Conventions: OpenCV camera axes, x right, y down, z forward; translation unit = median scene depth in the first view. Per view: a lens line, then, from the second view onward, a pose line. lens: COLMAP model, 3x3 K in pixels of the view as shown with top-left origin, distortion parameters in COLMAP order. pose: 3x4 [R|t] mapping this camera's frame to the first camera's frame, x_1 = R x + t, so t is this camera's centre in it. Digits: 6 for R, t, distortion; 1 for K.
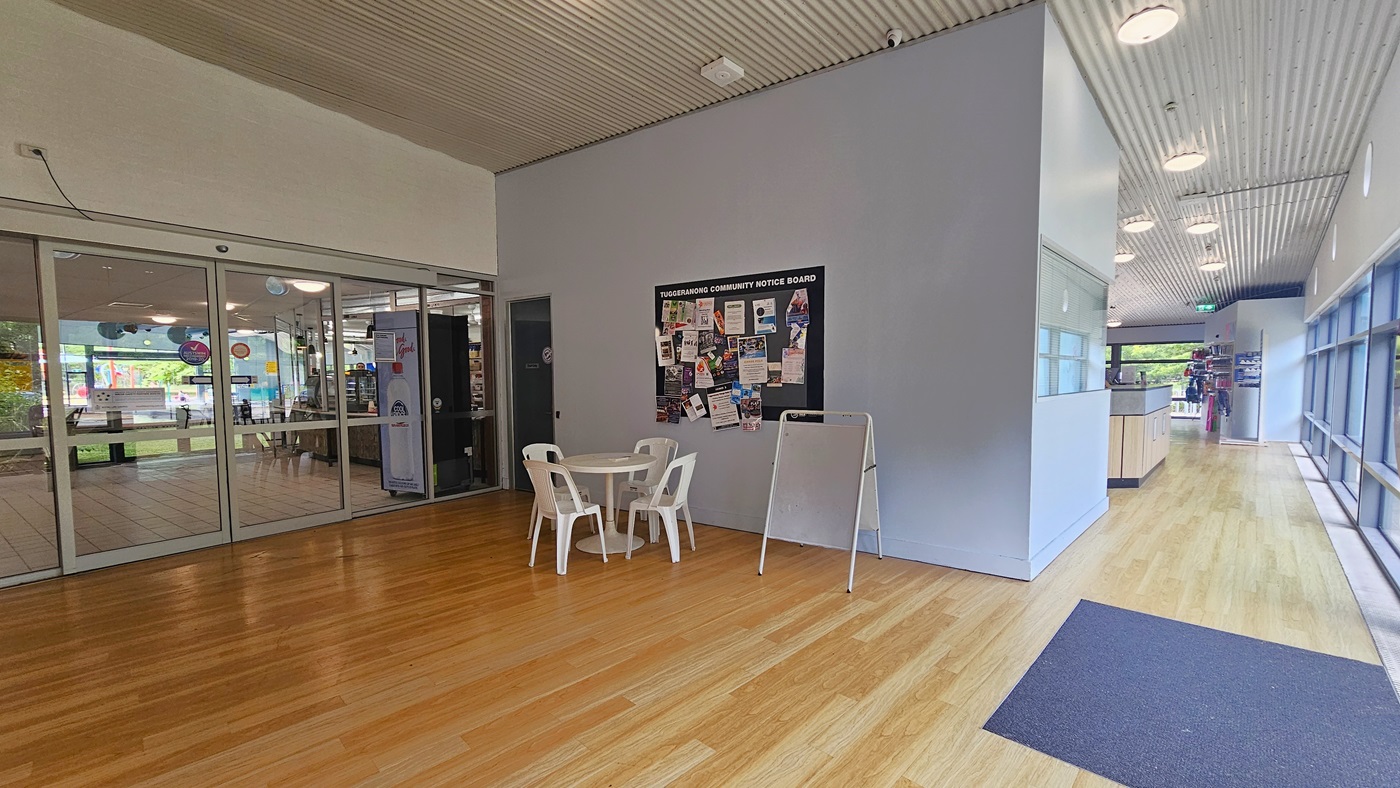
lens RADIAL K [[573.5, 0, 696.0], [0, 573.5, 411.8], [0, 0, 1]] dist [-0.004277, -0.000474]
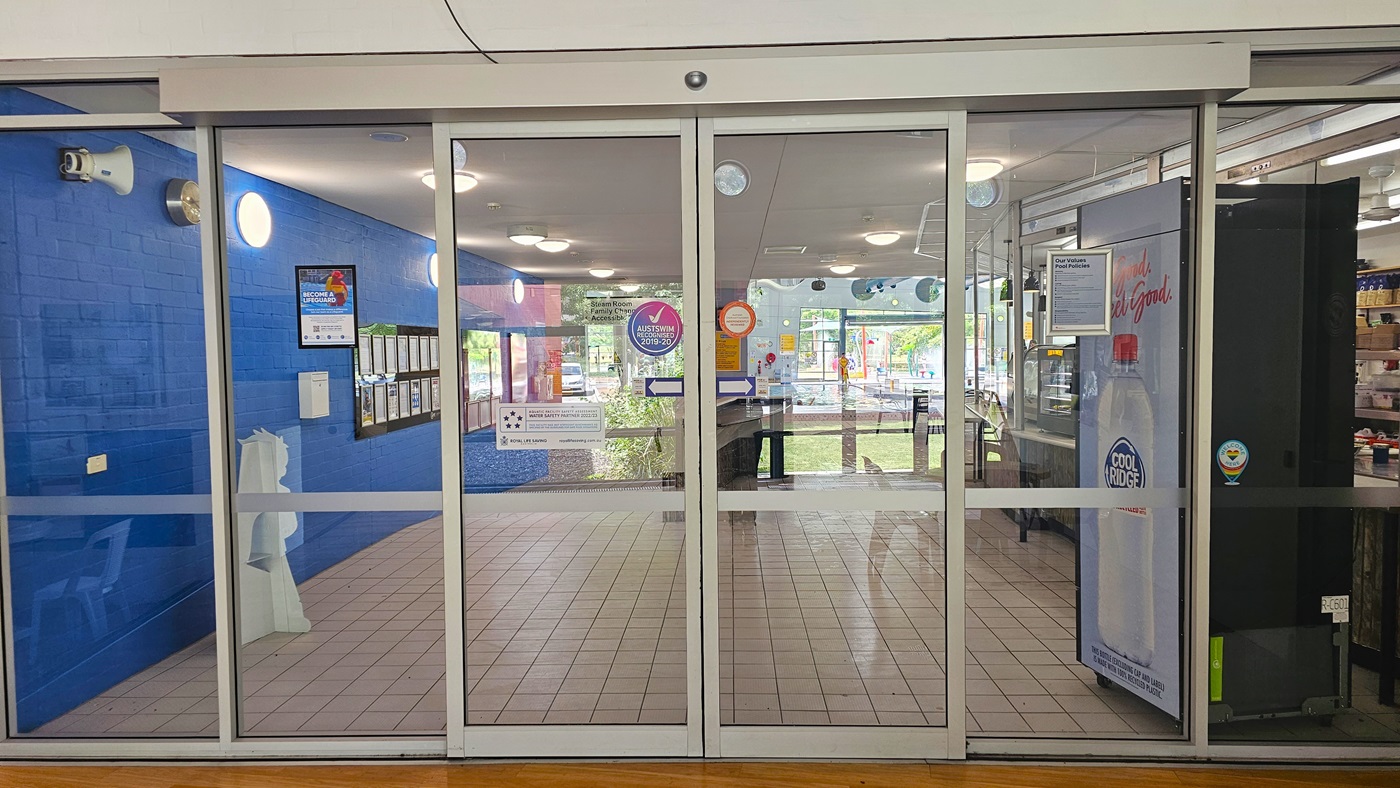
lens RADIAL K [[919.1, 0, 700.0], [0, 919.1, 394.0], [0, 0, 1]] dist [0.007689, 0.004222]
pose [[0.539190, 0.040706, -0.841200, -0.173121], [-0.043519, 0.998843, 0.020440, -0.047730], [0.841059, 0.025587, 0.540338, 0.455415]]
